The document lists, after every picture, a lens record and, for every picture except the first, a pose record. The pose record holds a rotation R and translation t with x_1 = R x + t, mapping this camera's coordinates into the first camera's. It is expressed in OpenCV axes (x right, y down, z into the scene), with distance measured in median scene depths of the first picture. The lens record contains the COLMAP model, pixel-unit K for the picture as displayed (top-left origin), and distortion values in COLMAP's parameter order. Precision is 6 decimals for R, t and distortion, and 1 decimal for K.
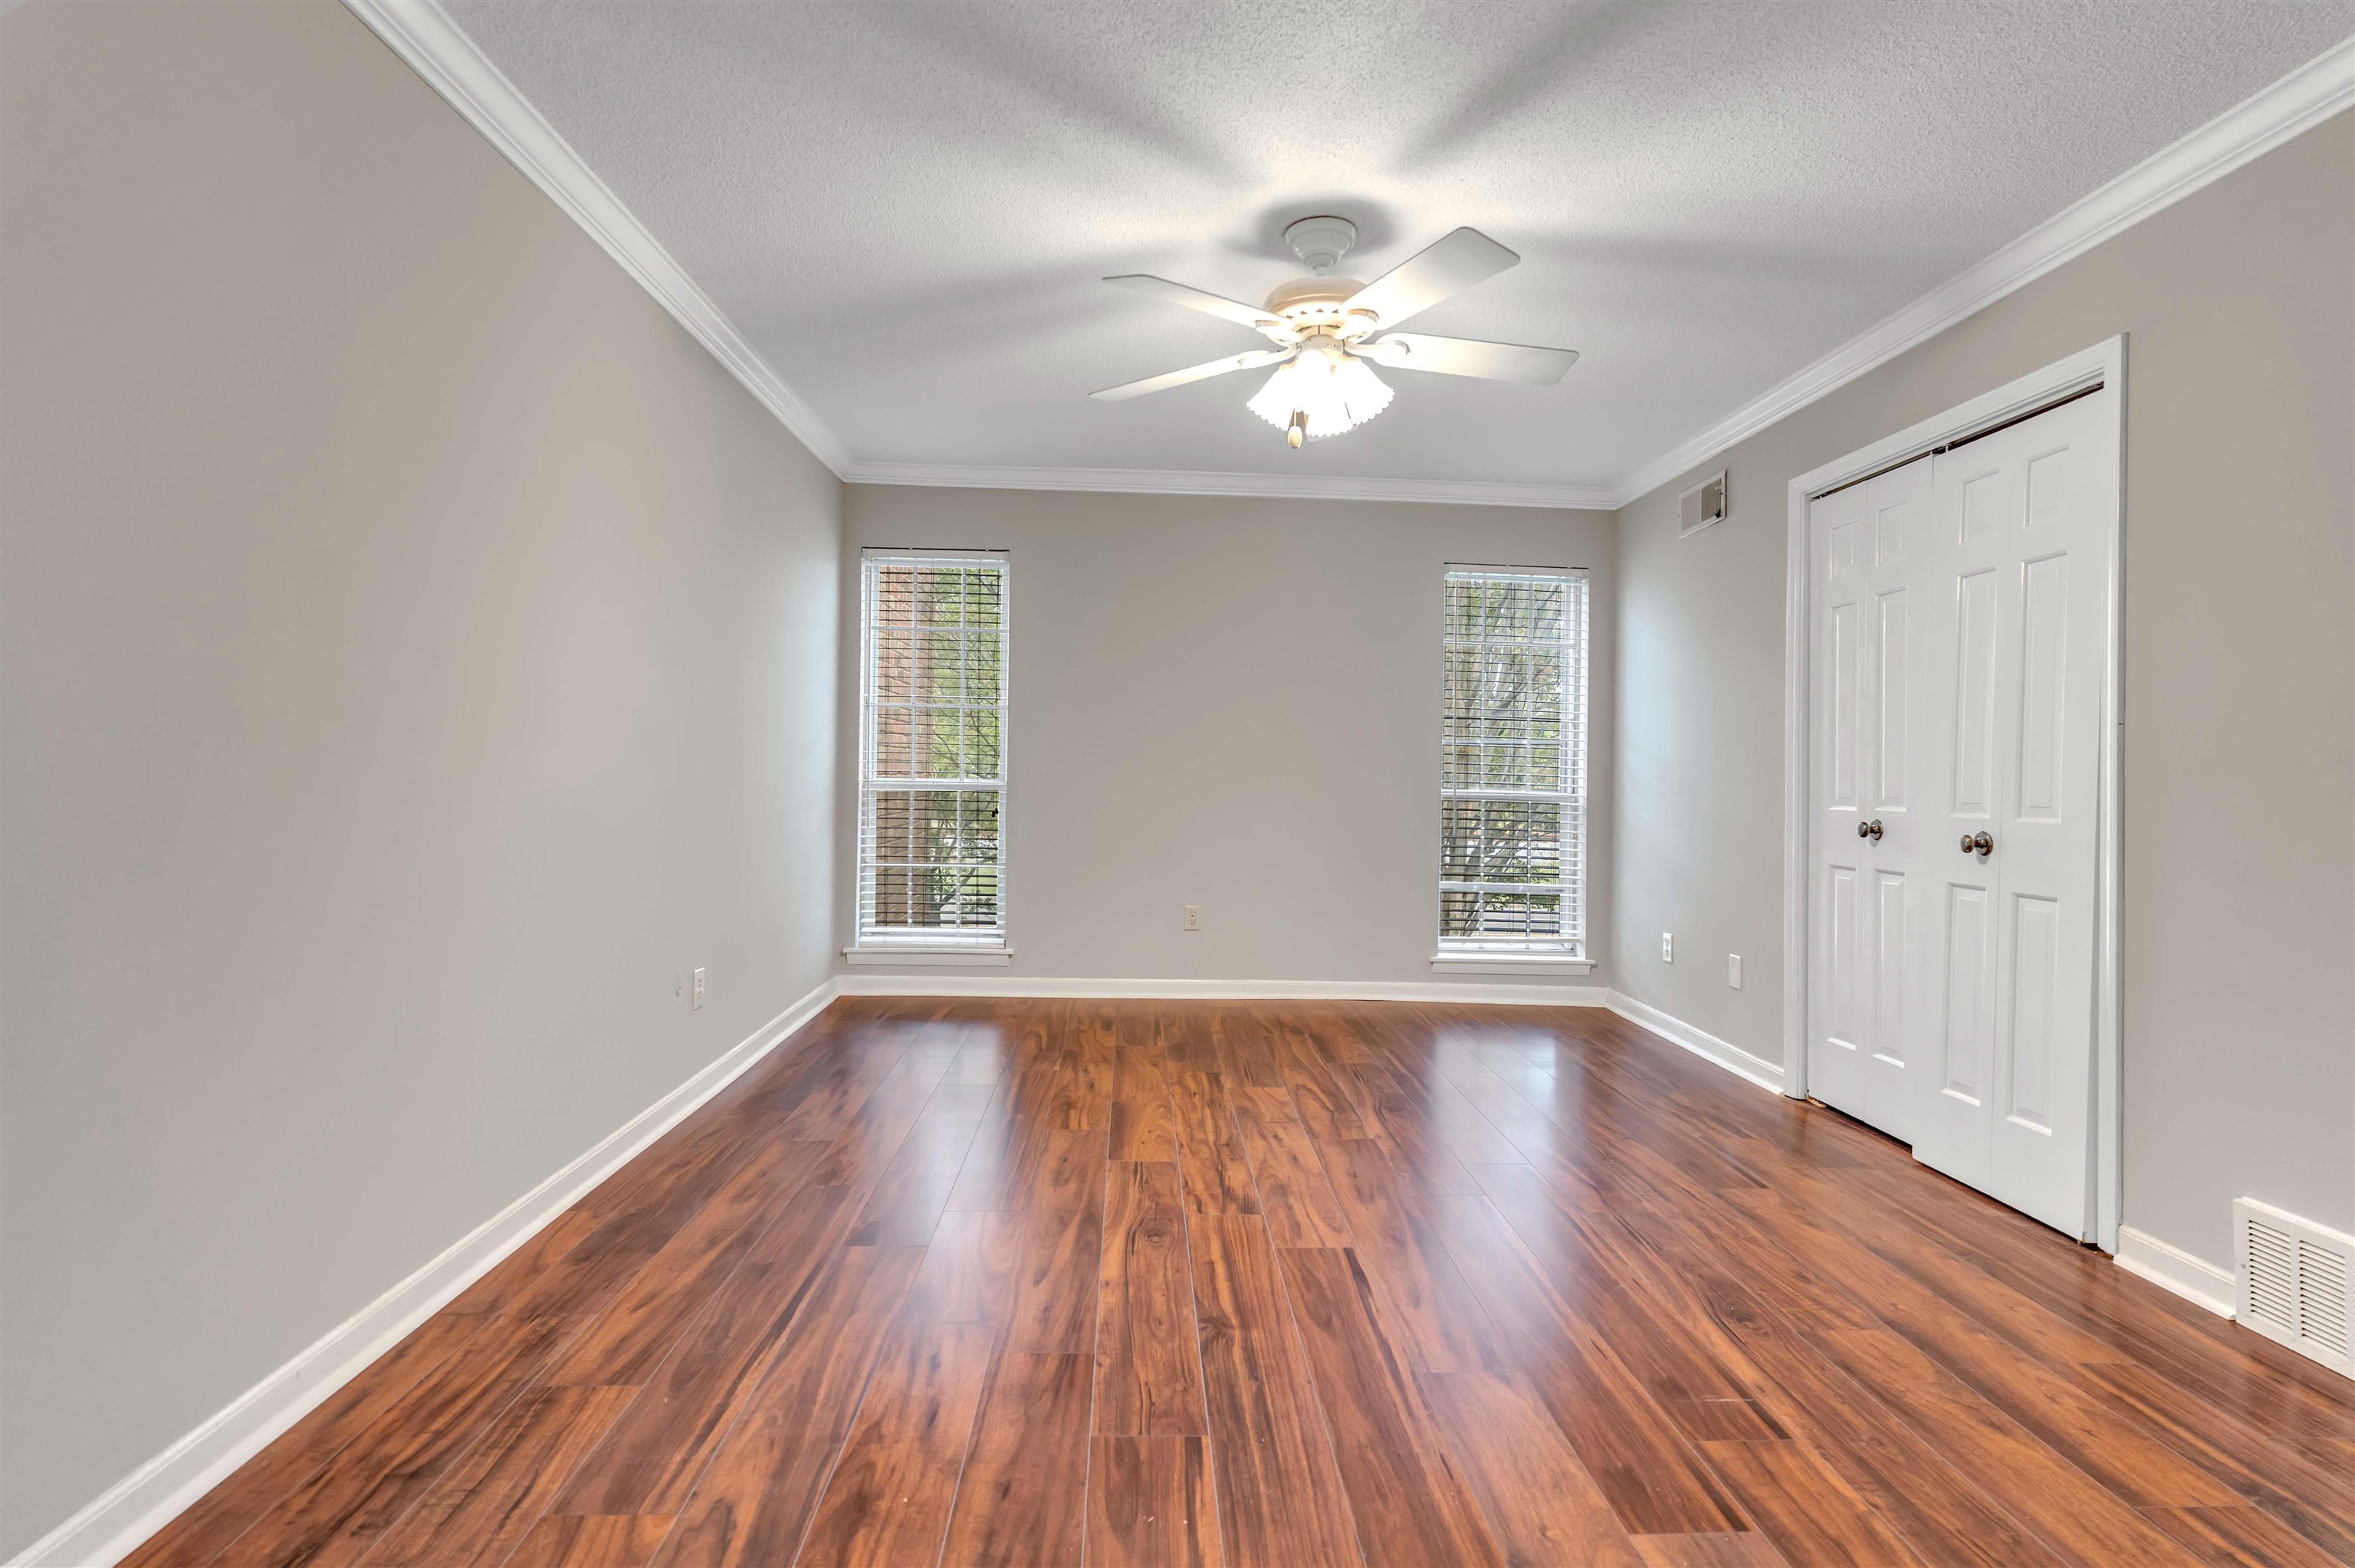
lens RADIAL K [[1148.8, 0, 1200.2], [0, 1148.8, 761.9], [0, 0, 1]] dist [0.001088, 0.000752]
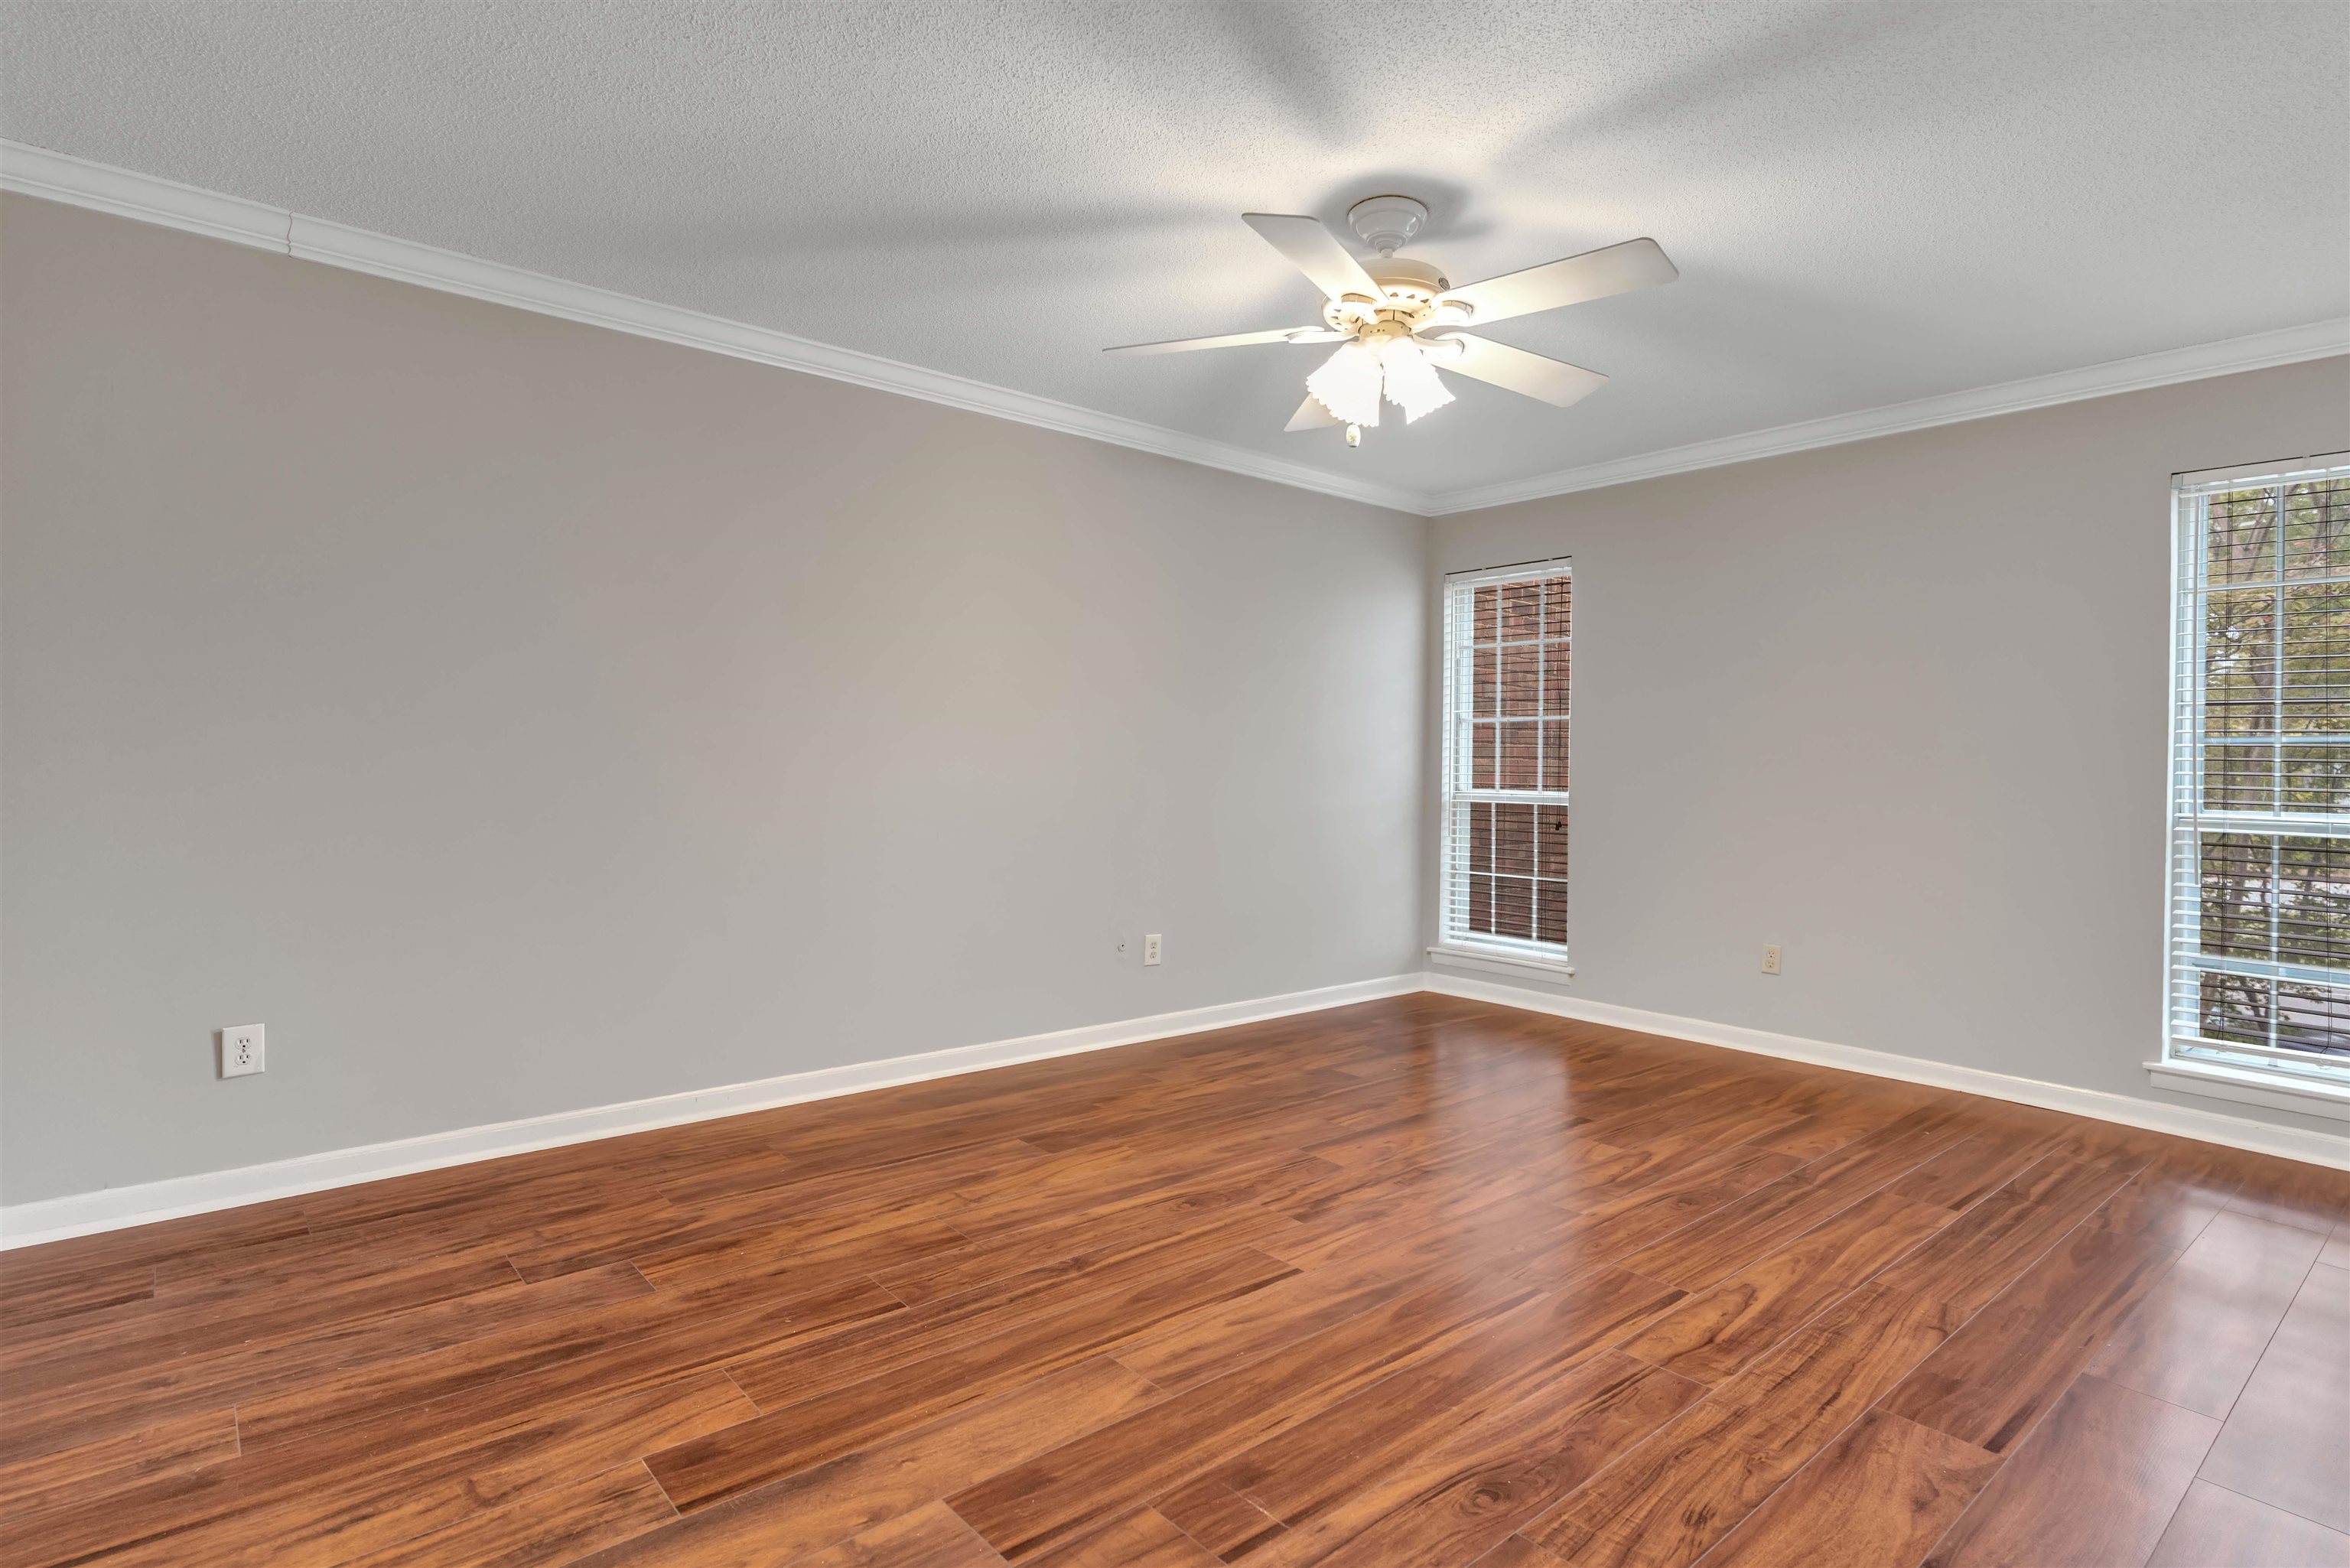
lens RADIAL K [[1146.5, 0, 1197.6], [0, 1146.5, 762.0], [0, 0, 1]] dist [0.001088, 0.000752]
pose [[0.631011, -0.011672, -0.775686, 0.878311], [0.000839, 0.999896, -0.014364, 0.007641], [0.775774, 0.008413, 0.630955, 0.335210]]
